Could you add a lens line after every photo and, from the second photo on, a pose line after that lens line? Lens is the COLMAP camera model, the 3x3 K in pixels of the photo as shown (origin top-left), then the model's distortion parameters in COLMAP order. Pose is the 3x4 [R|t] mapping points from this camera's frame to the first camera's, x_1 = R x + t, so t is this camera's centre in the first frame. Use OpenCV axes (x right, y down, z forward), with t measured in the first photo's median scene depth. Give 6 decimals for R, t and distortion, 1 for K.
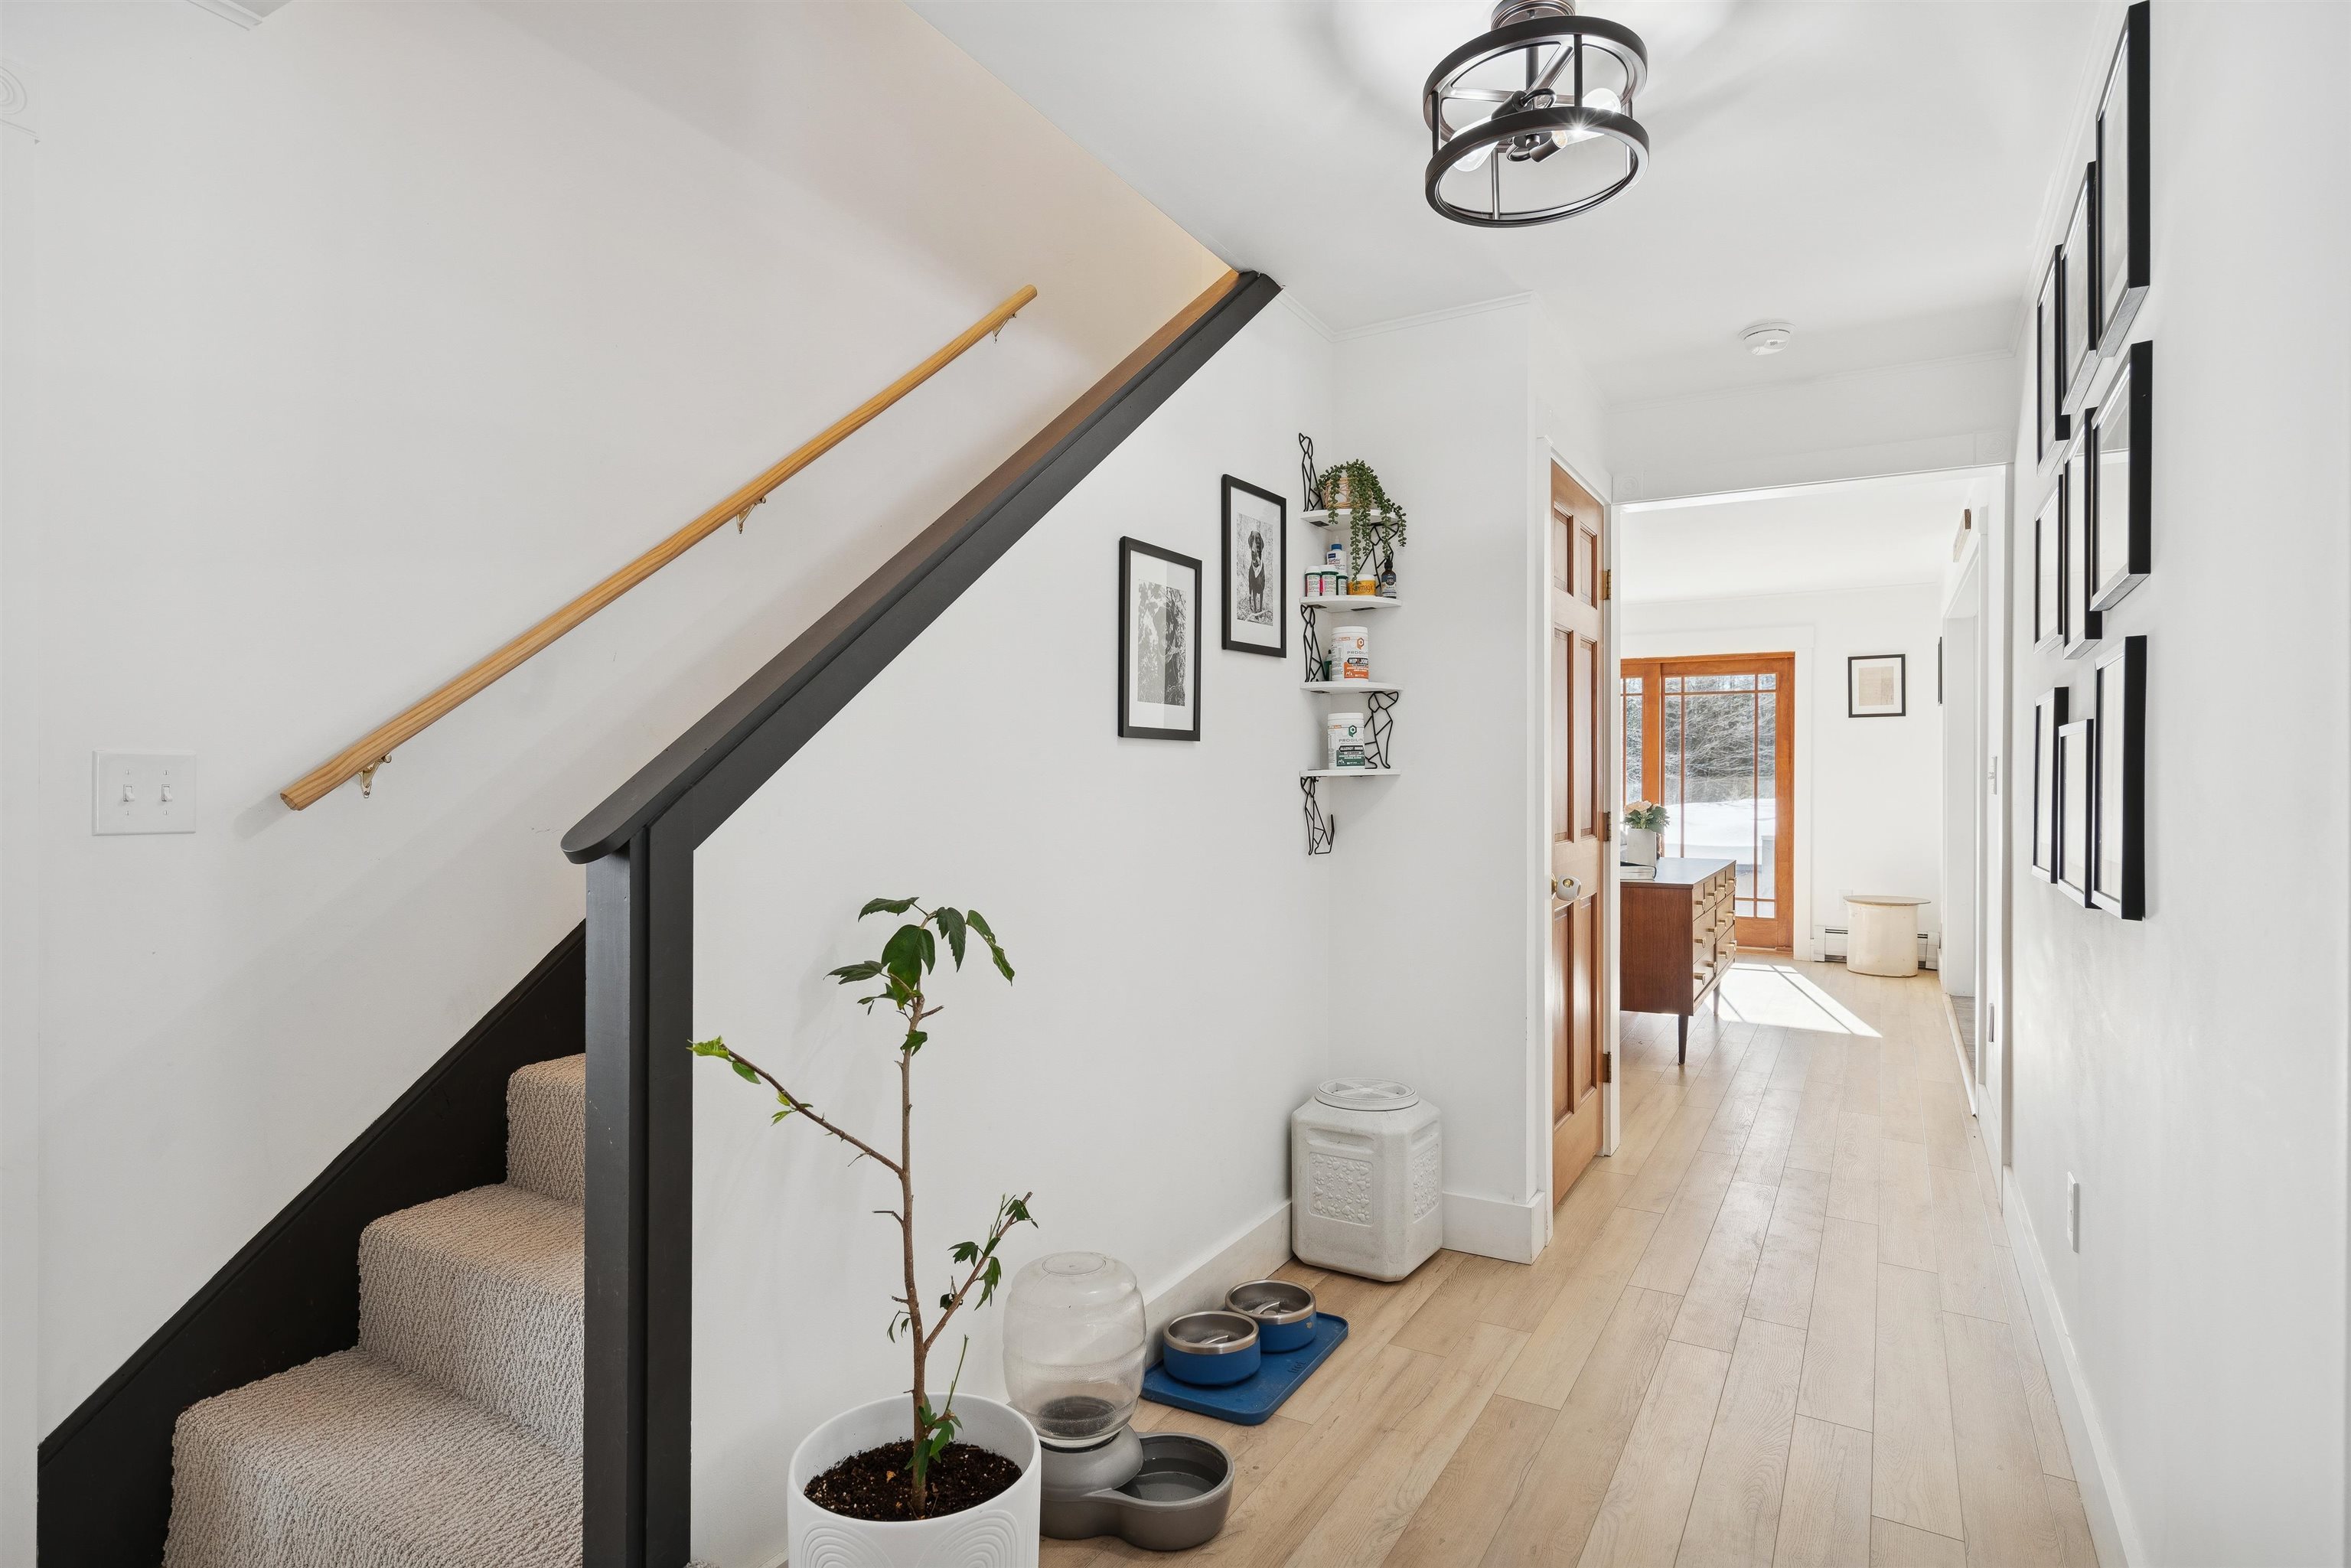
lens RADIAL K [[1228.9, 0, 1175.5], [0, 1228.9, 784.0], [0, 0, 1]] dist [0.000607, 0.002254]
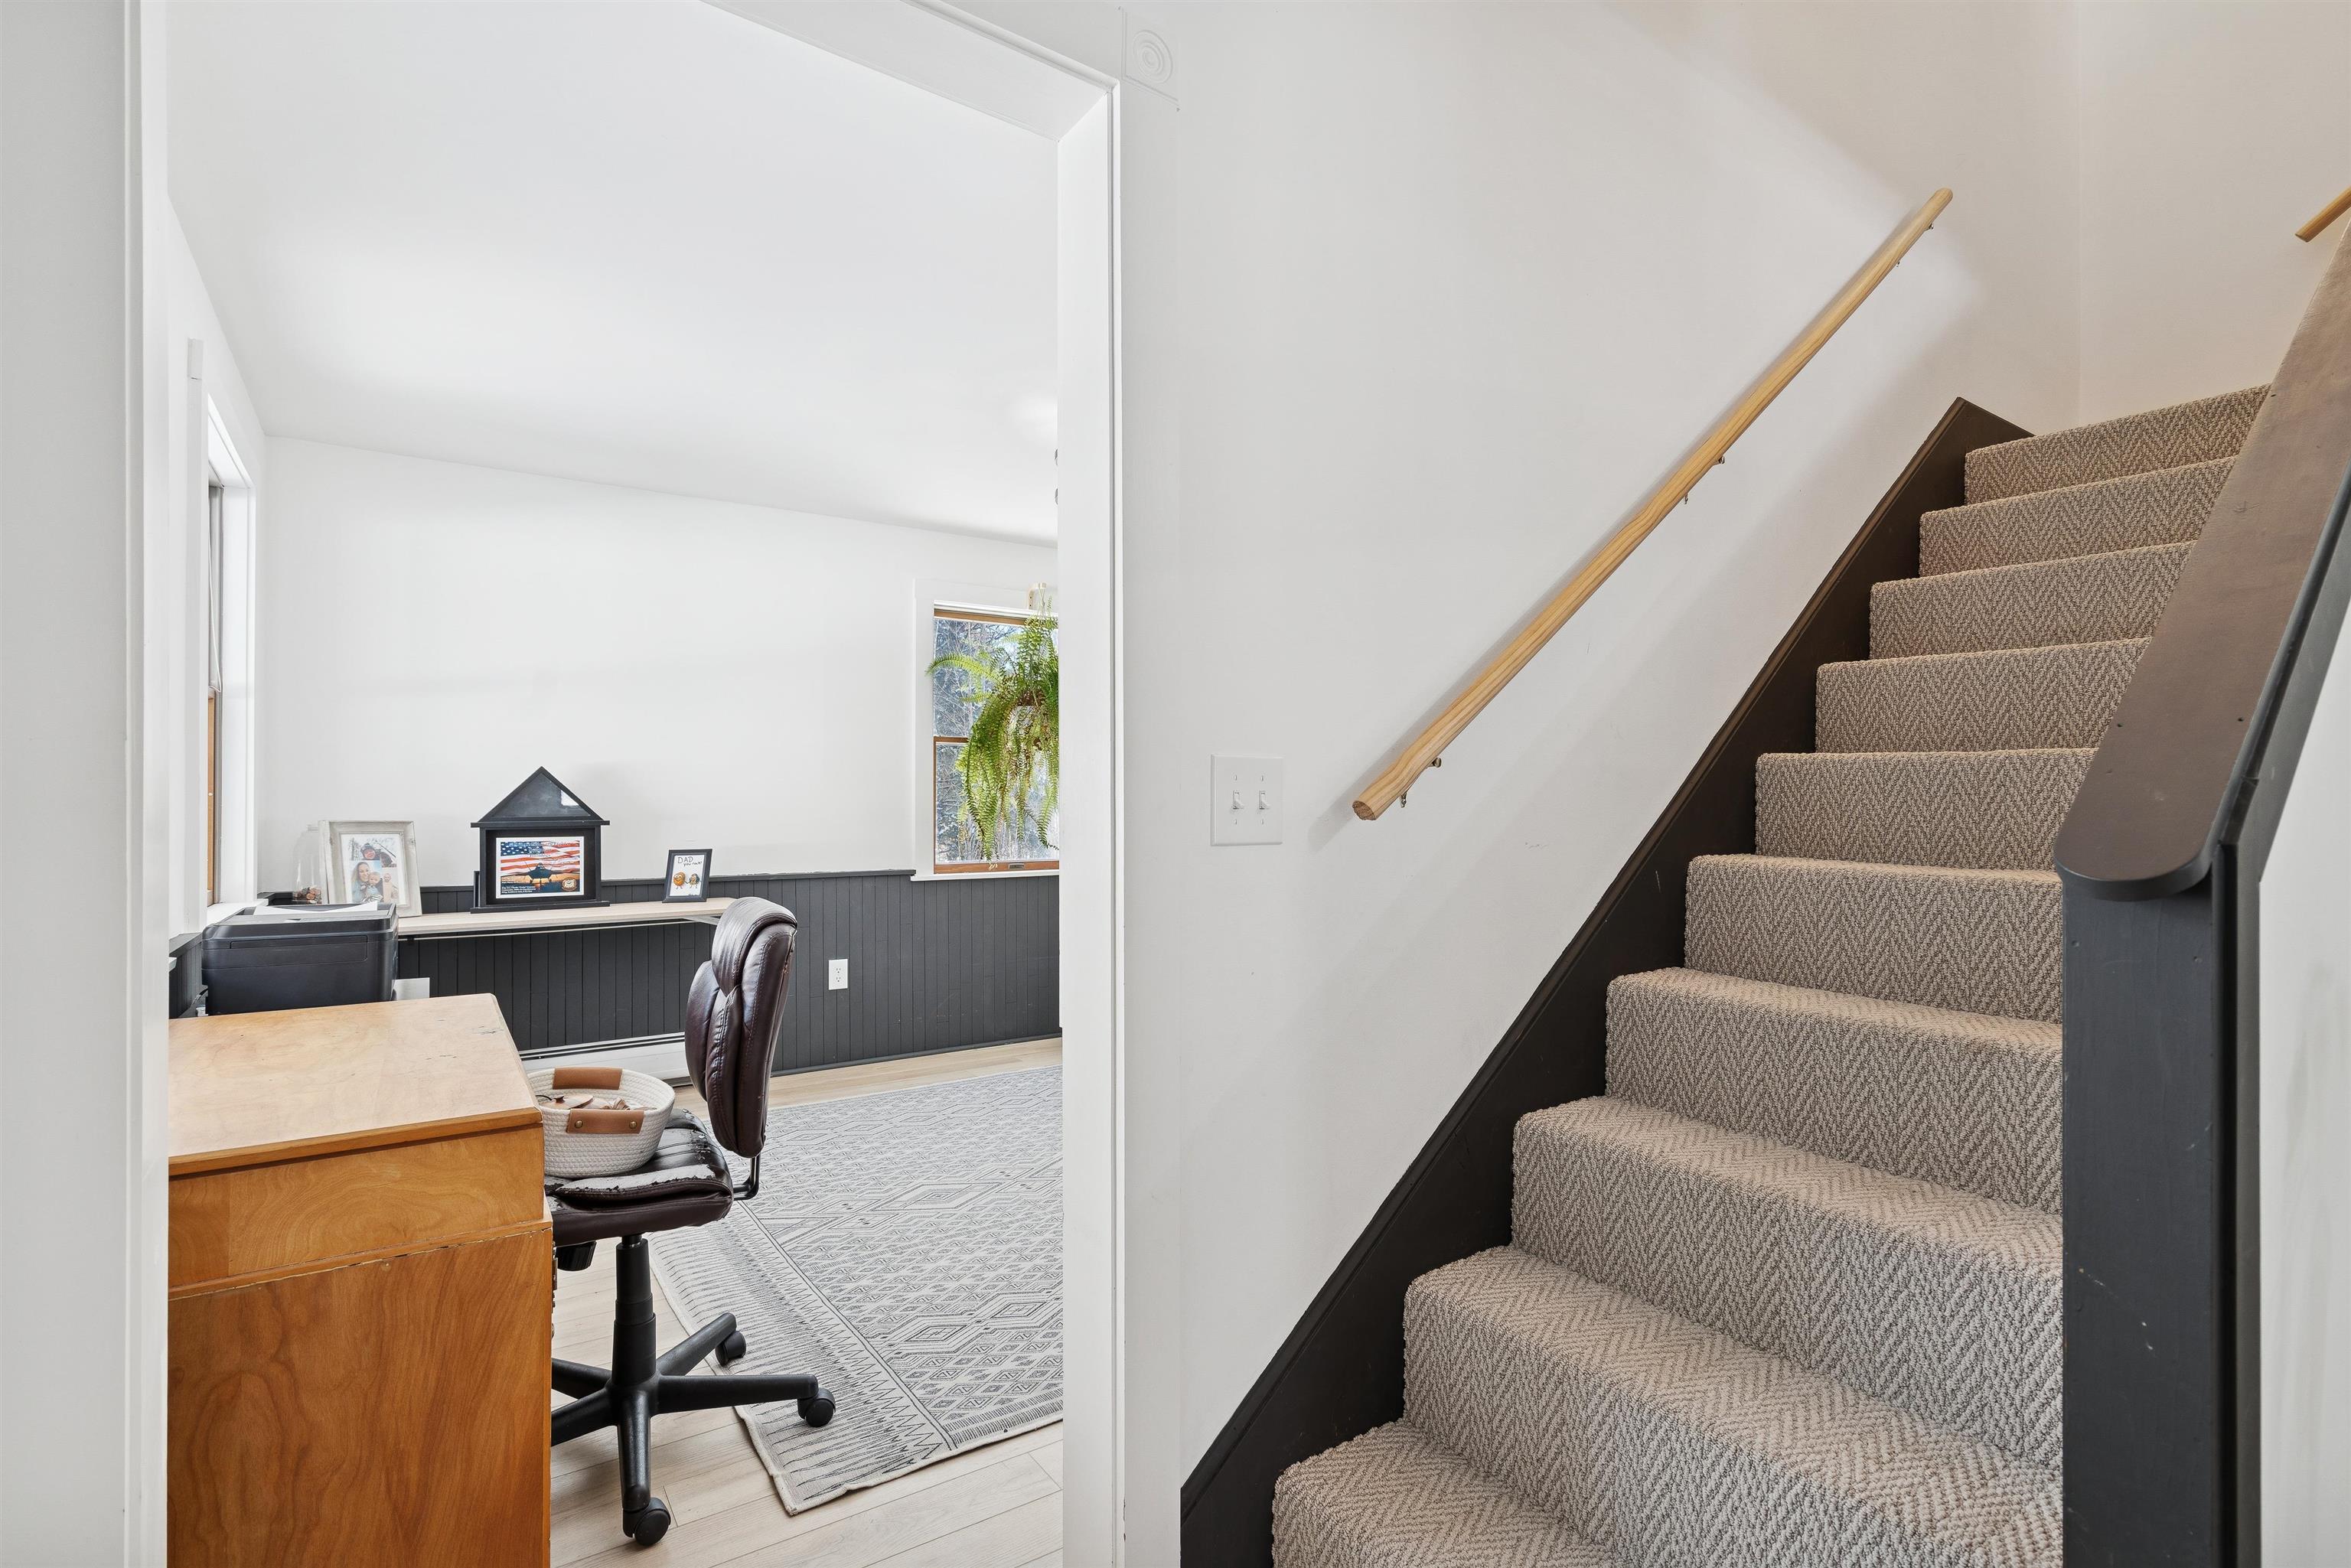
lens RADIAL K [[1098.6, 0, 1171.8], [0, 1098.6, 808.6], [0, 0, 1]] dist [-0.001081, -0.000084]
pose [[0.905601, -0.001853, -0.424127, -0.336221], [0.002507, 0.999996, 0.000983, 0.008004], [0.424124, -0.001953, 0.905602, 0.144474]]
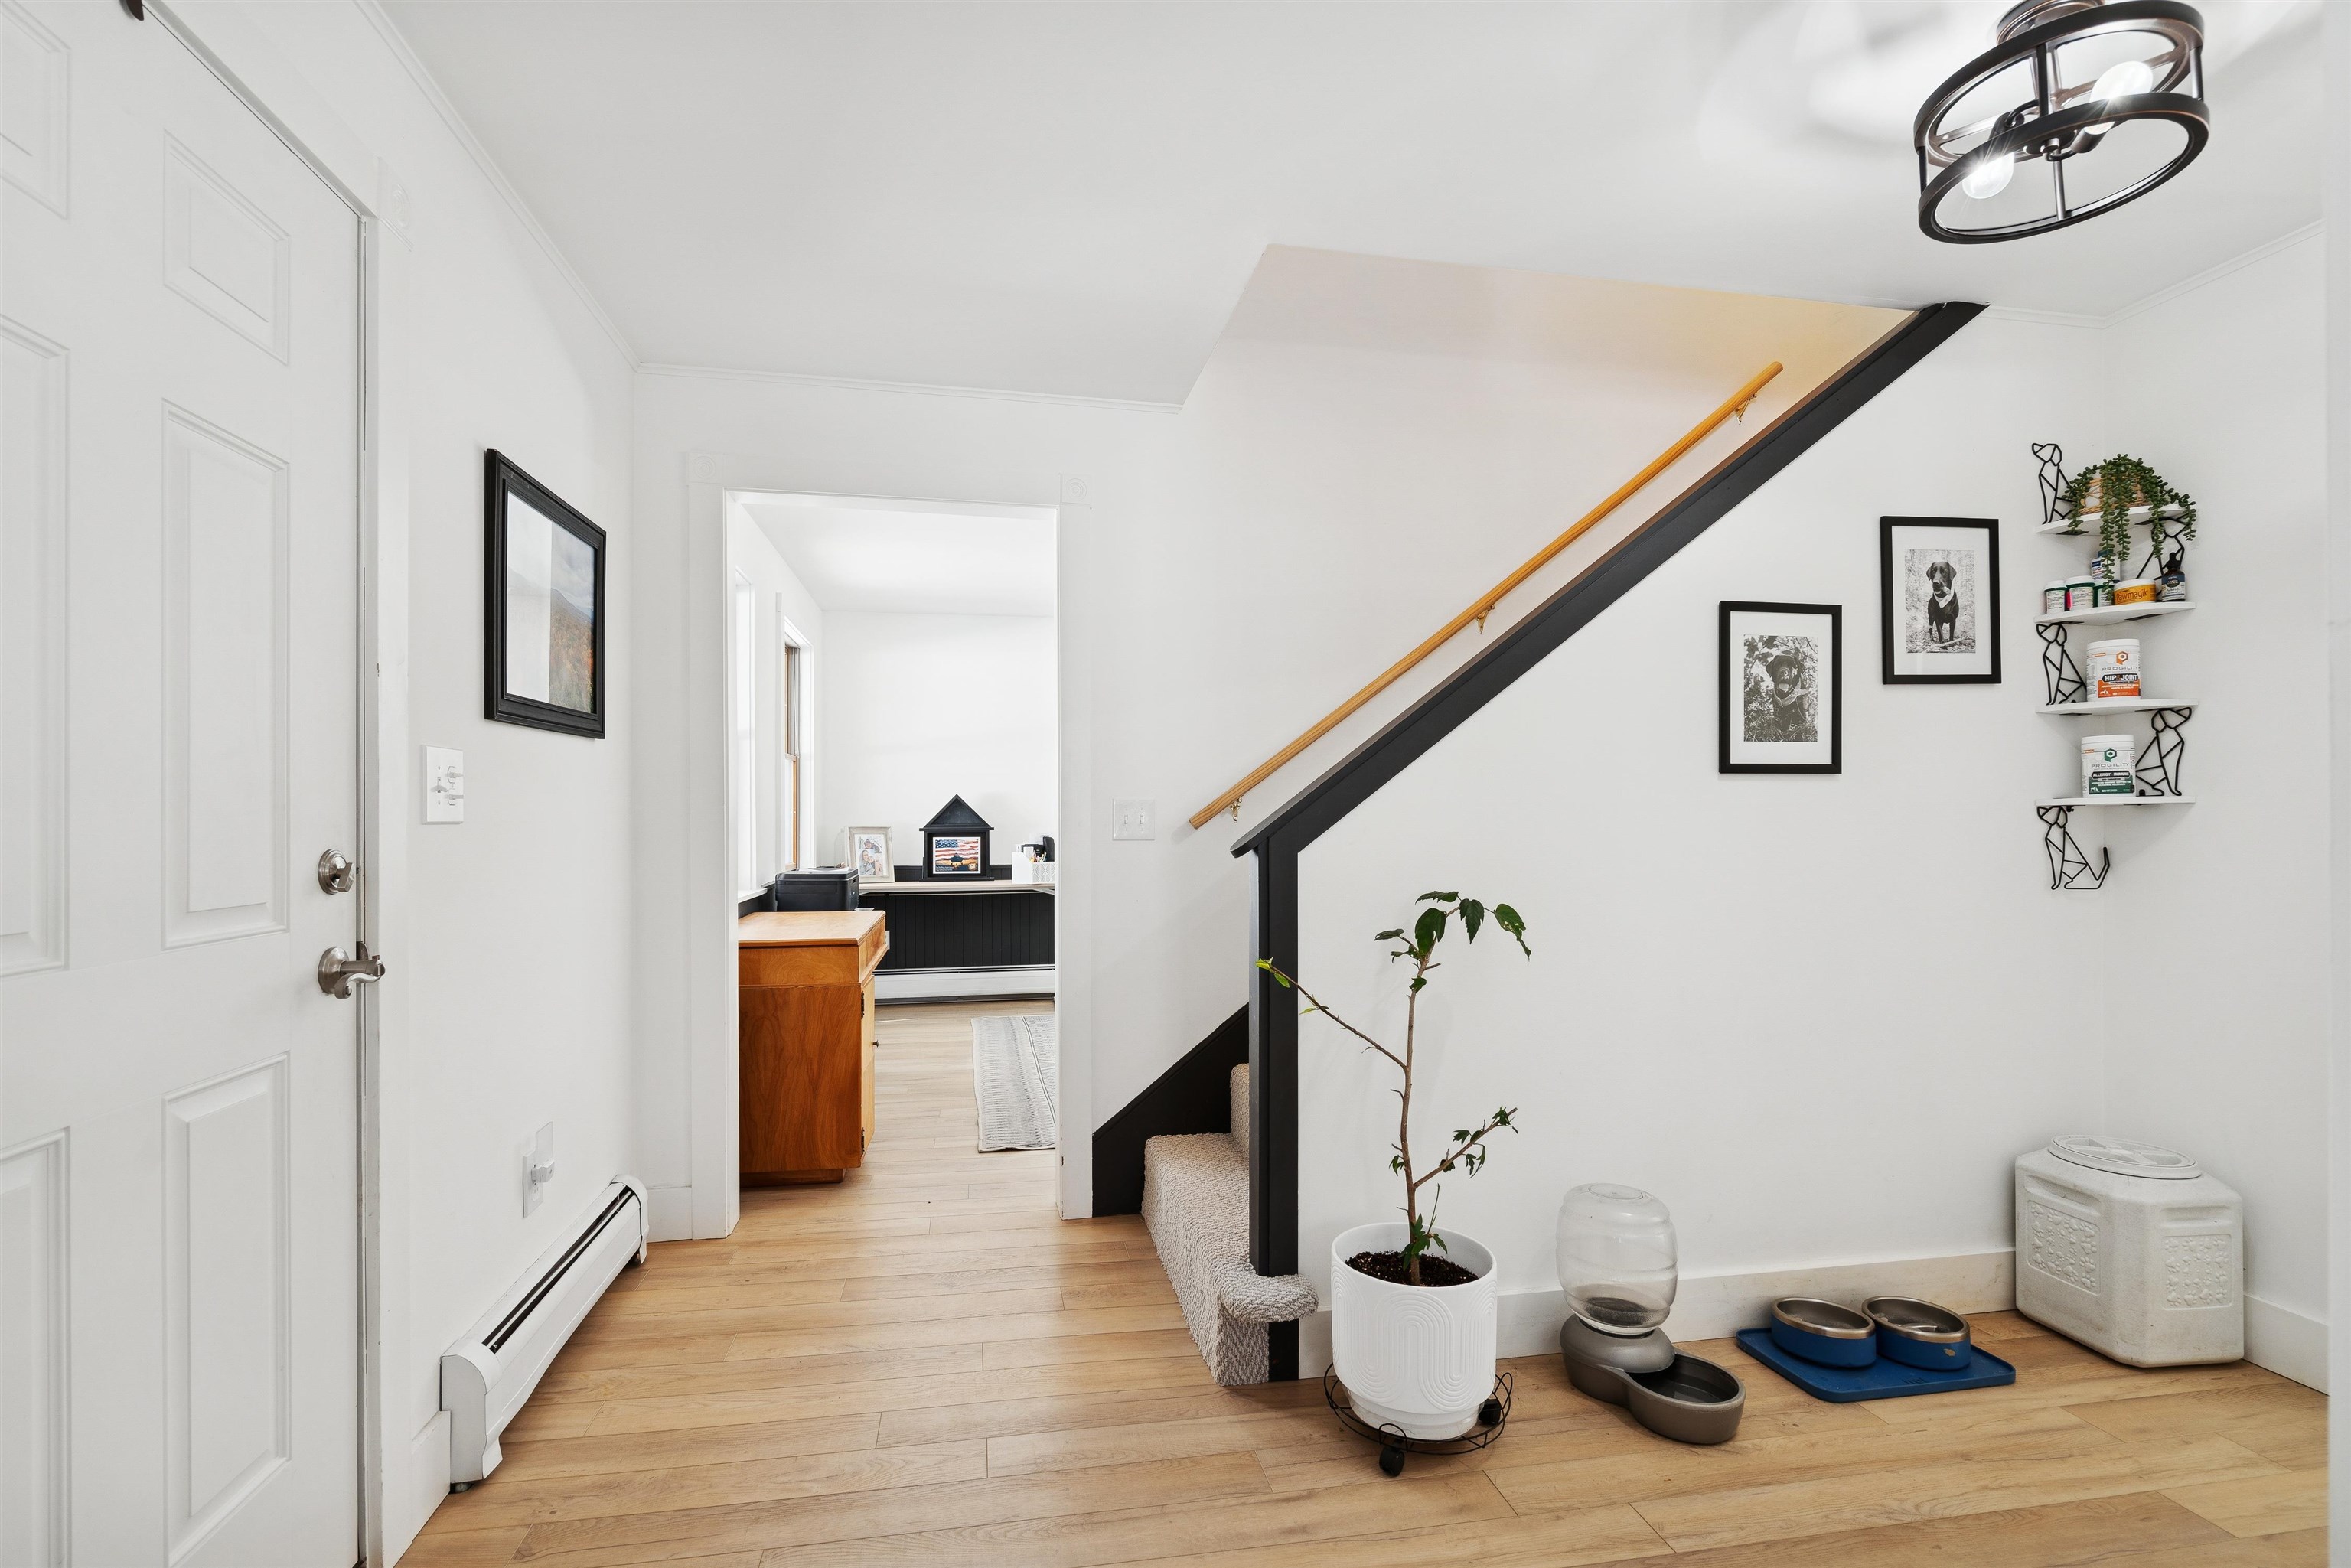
lens RADIAL K [[1079.3, 0, 1173.5], [0, 1079.3, 818.3], [0, 0, 1]] dist [0.000638, 0.000892]
pose [[0.652341, 0.000339, -0.757925, 0.322032], [0.000491, 1.000000, 0.000870, 0.002716], [0.757925, -0.000939, 0.652341, -0.049555]]
